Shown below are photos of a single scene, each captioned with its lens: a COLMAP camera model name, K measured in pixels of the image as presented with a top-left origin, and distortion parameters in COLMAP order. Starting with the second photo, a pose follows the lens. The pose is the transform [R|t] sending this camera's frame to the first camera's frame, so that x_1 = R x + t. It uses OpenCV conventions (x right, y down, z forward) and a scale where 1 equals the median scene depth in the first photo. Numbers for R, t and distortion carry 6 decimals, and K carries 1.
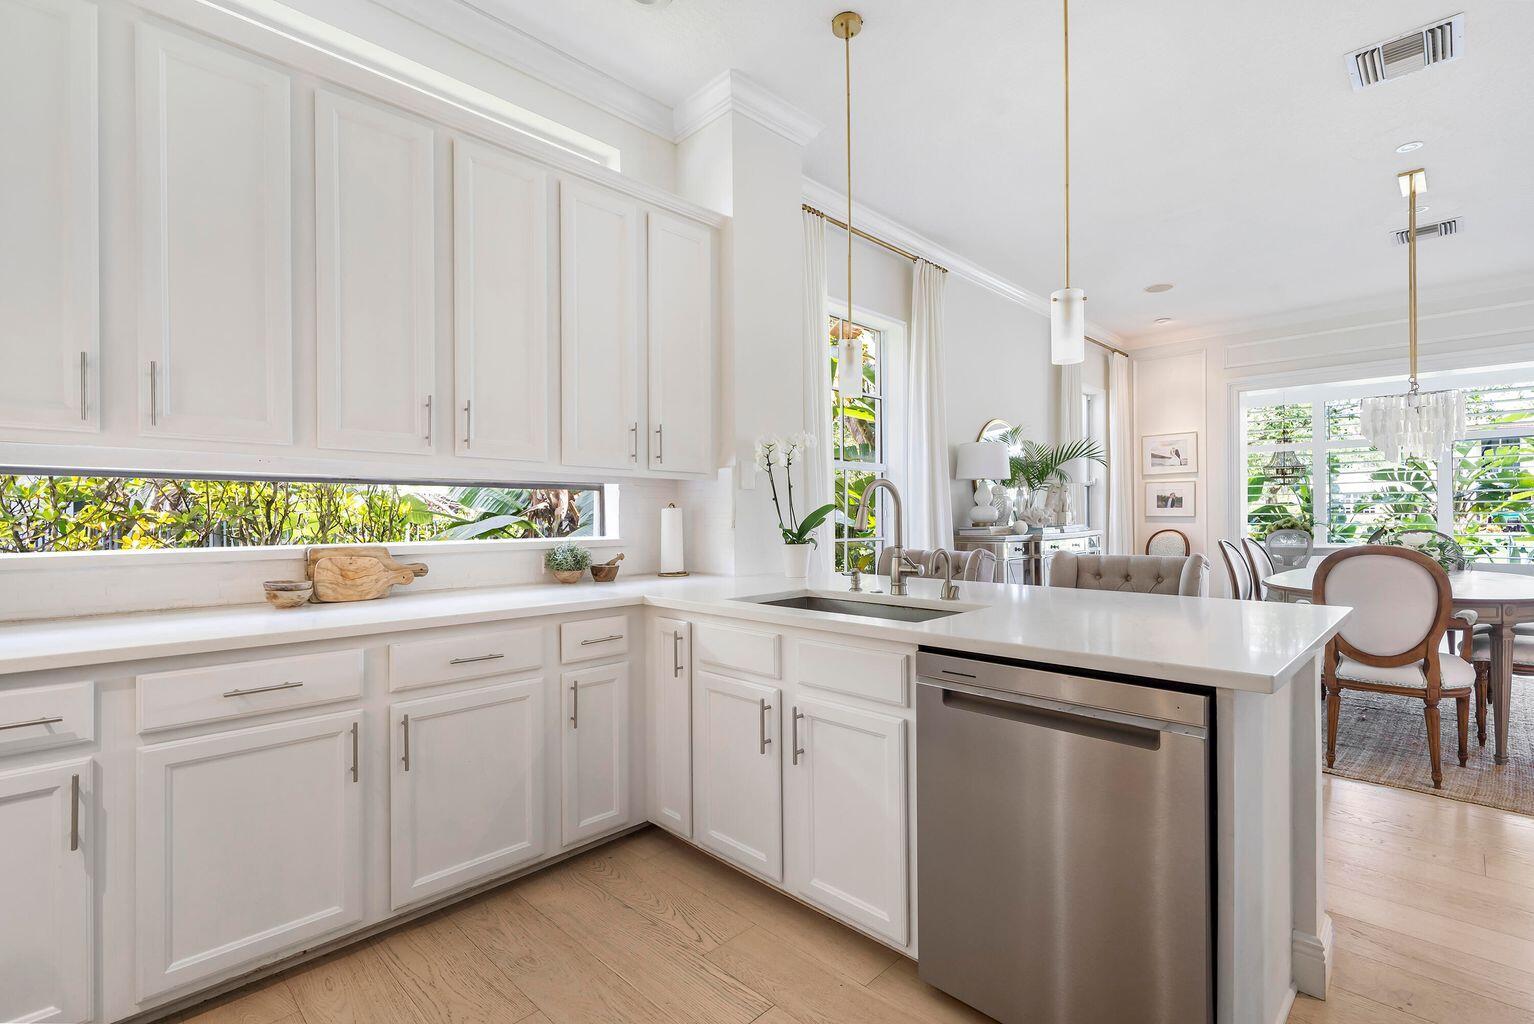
lens RADIAL K [[708.0, 0, 769.3], [0, 708.0, 509.5], [0, 0, 1]] dist [-0.004803, -0.000302]
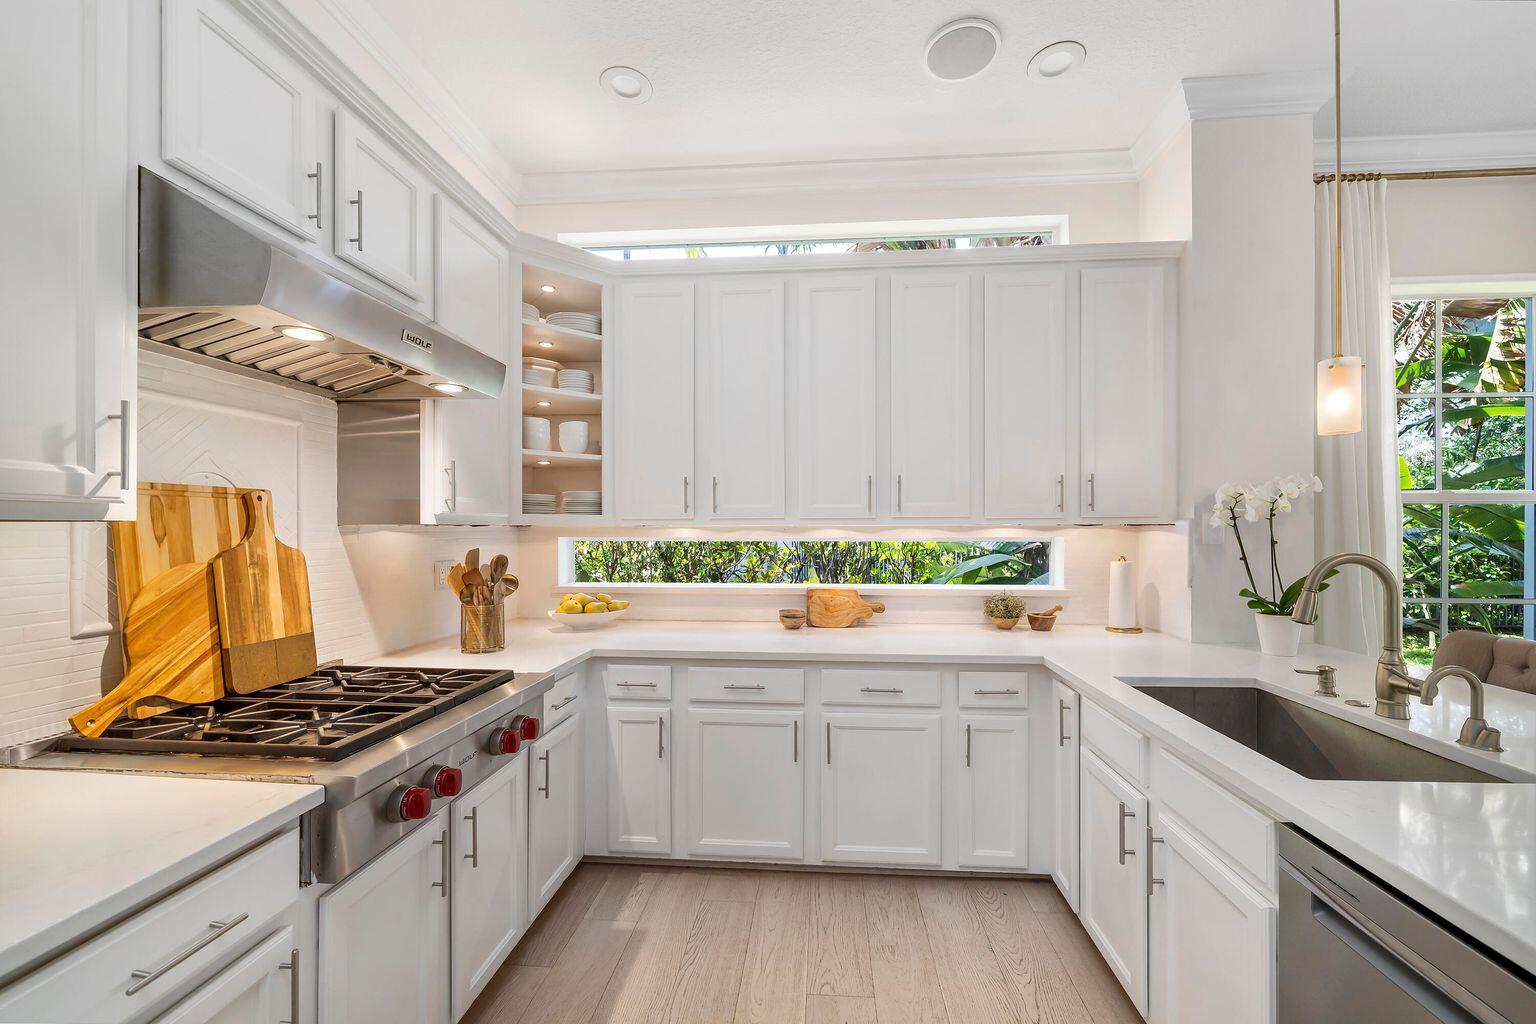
lens RADIAL K [[586.1, 0, 780.2], [0, 586.1, 530.9], [0, 0, 1]] dist [-0.006702, -0.000076]
pose [[0.645486, 0.005134, -0.763755, 0.242822], [0.006333, 0.999907, 0.012074, -0.079844], [0.763746, -0.012631, 0.645394, 0.171323]]
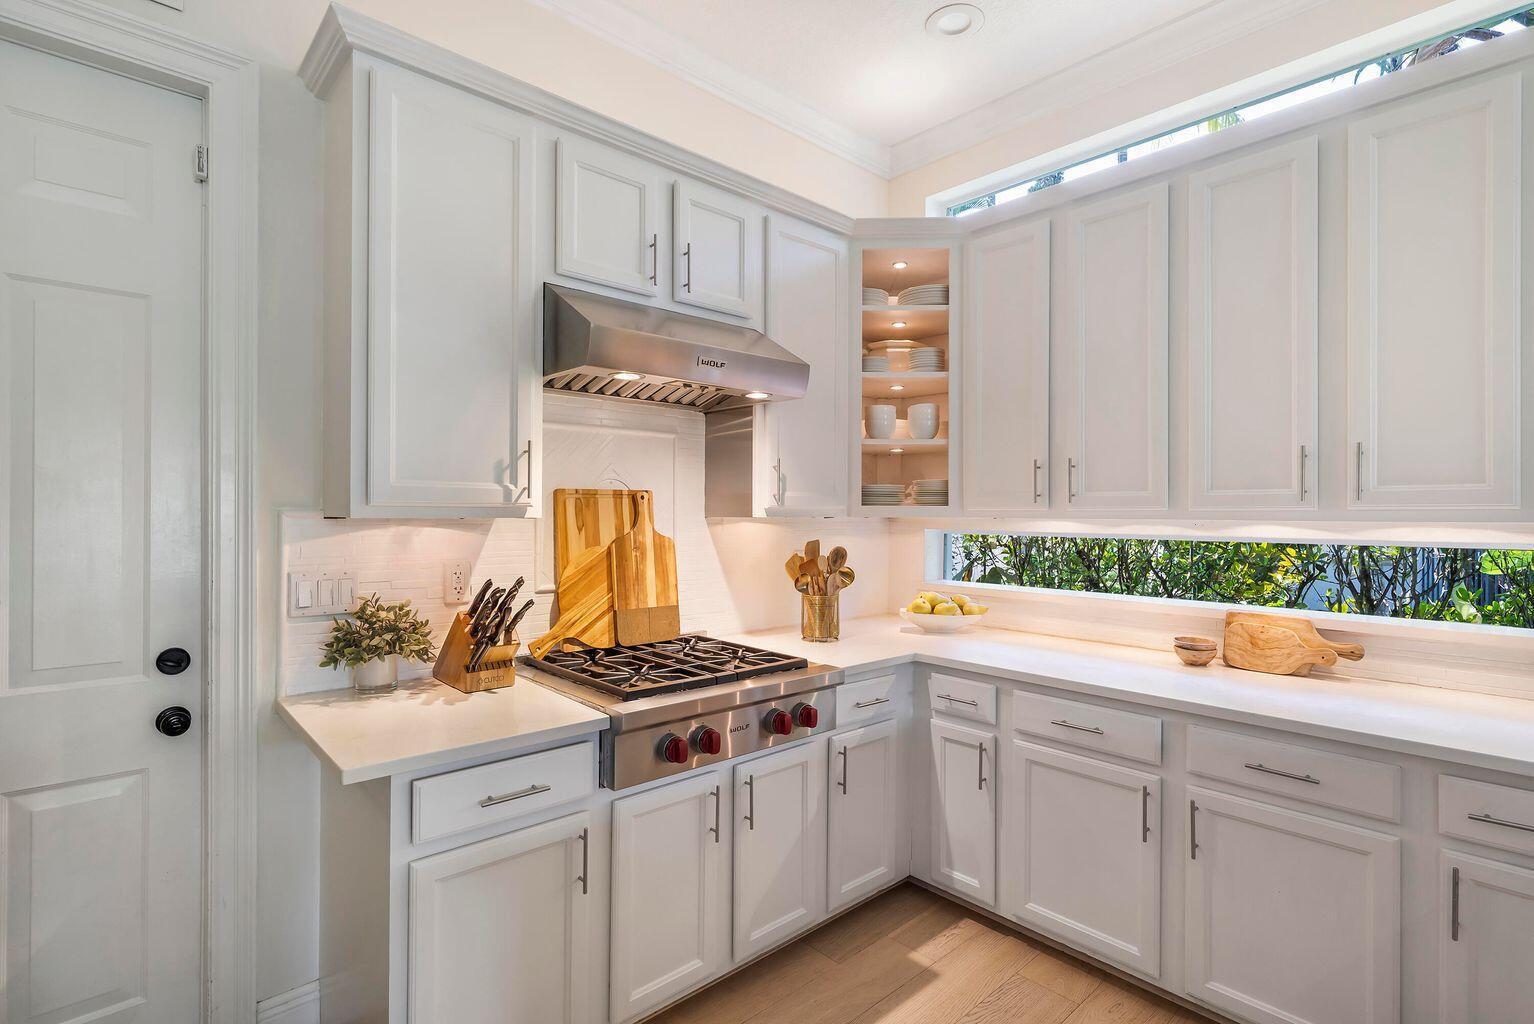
lens RADIAL K [[728.4, 0, 777.6], [0, 728.4, 513.9], [0, 0, 1]] dist [-0.006267, 0.000715]
pose [[-0.044173, 0.004731, -0.999013, 0.422488], [0.005525, 0.999975, 0.004491, -0.092666], [0.999009, -0.005321, -0.044198, 0.402325]]
